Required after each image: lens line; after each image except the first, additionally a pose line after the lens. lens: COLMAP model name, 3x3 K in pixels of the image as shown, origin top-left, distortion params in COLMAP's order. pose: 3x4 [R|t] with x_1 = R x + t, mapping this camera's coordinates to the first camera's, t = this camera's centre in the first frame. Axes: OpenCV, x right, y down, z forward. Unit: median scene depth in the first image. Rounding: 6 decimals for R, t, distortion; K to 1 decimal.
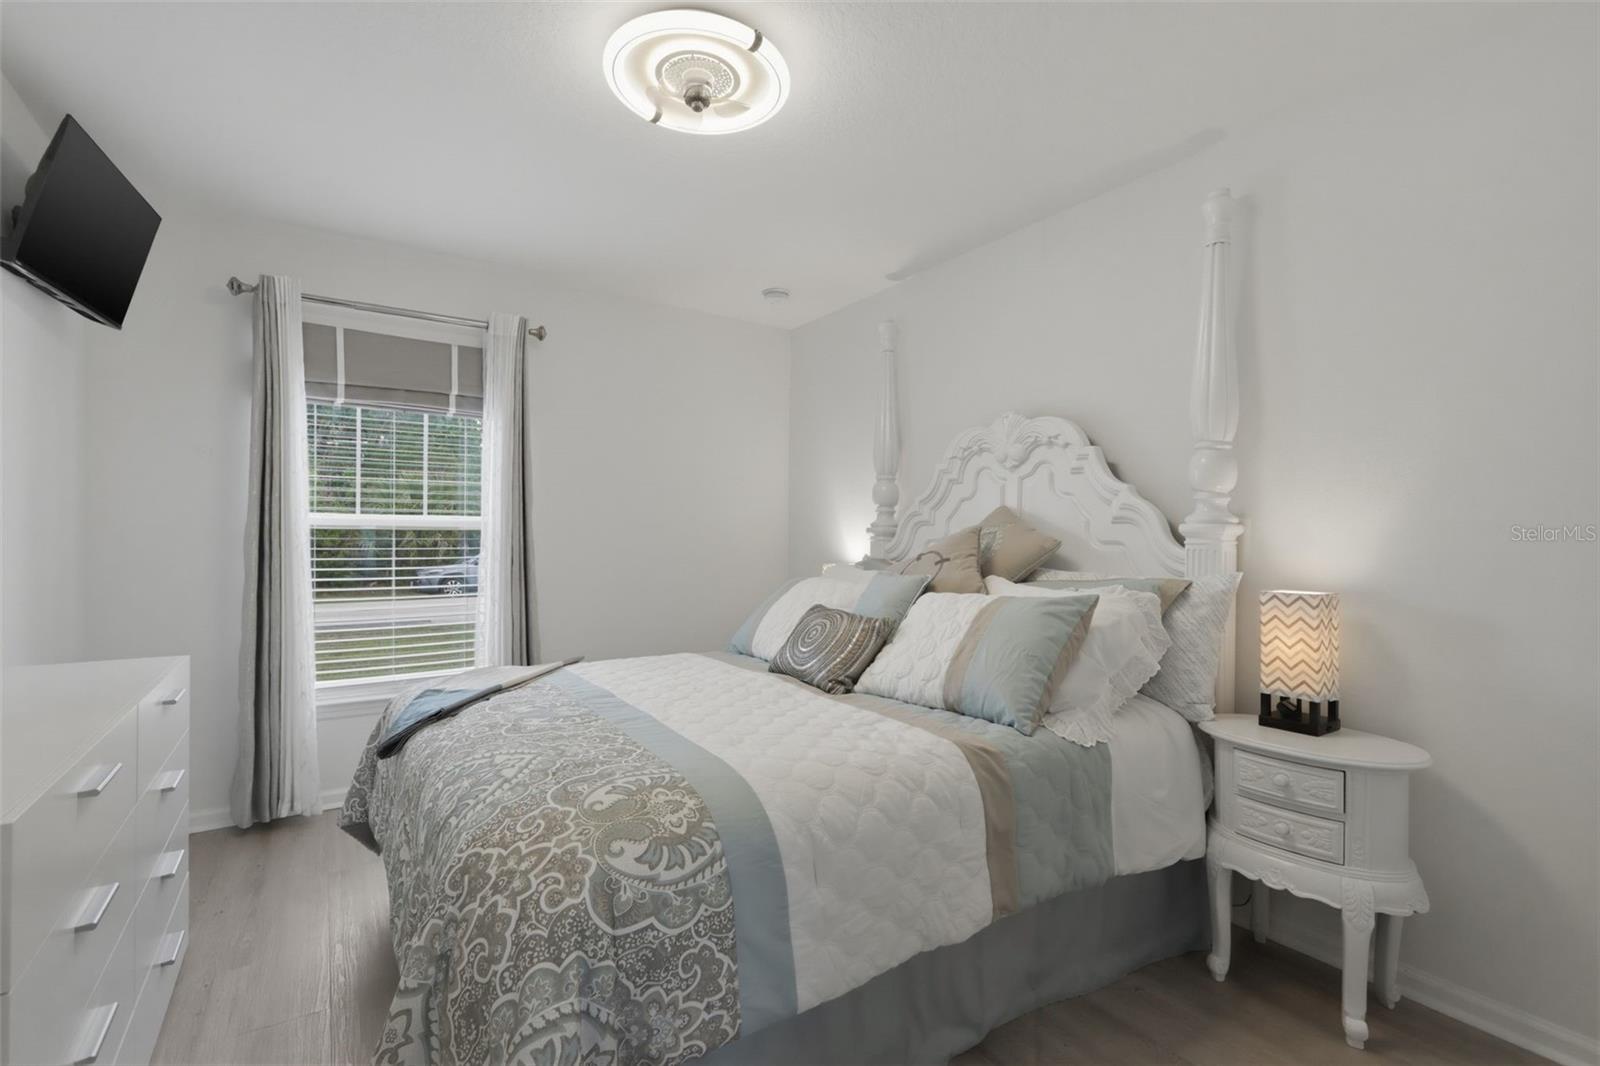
lens RADIAL K [[730.2, 0, 797.4], [0, 730.2, 532.6], [0, 0, 1]] dist [-0.001404, 0.000001]
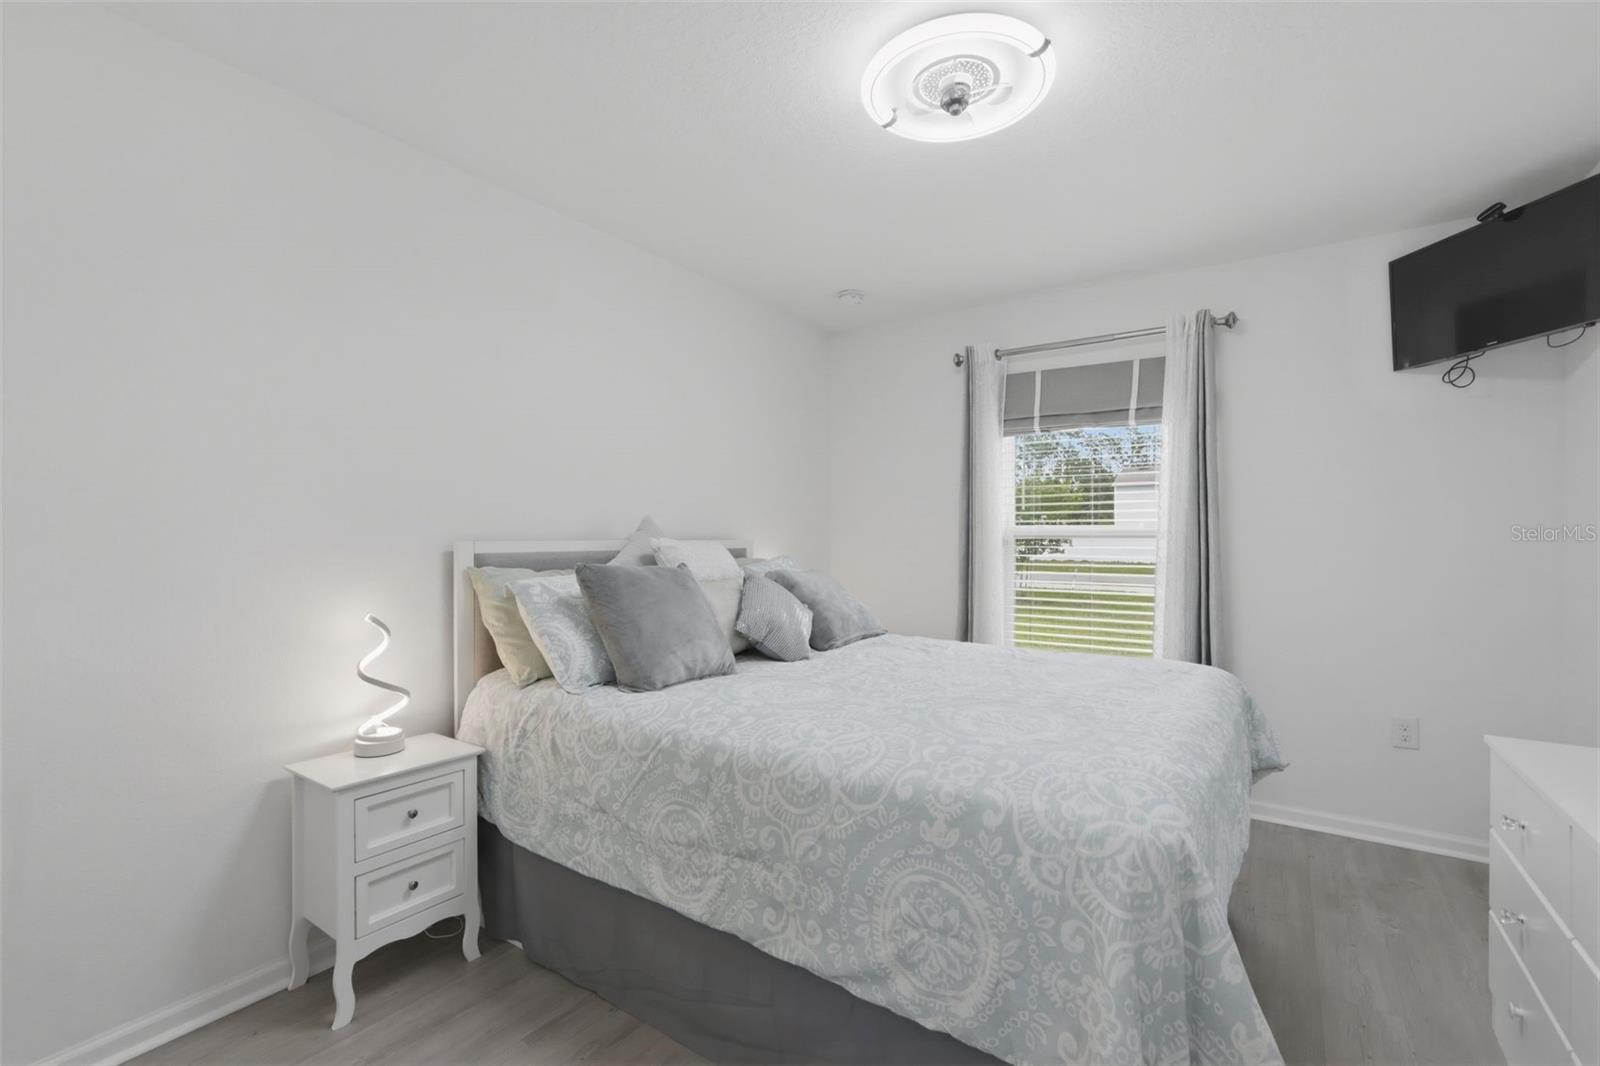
lens RADIAL K [[715.0, 0, 800.0], [0, 715.0, 533.0], [0, 0, 1]] dist [0.001340, 0.000291]
pose [[0.377937, -0.013379, -0.925735, 0.286672], [-0.003521, 0.999868, -0.015888, 0.005601], [0.925825, 0.009265, 0.377839, 0.183086]]
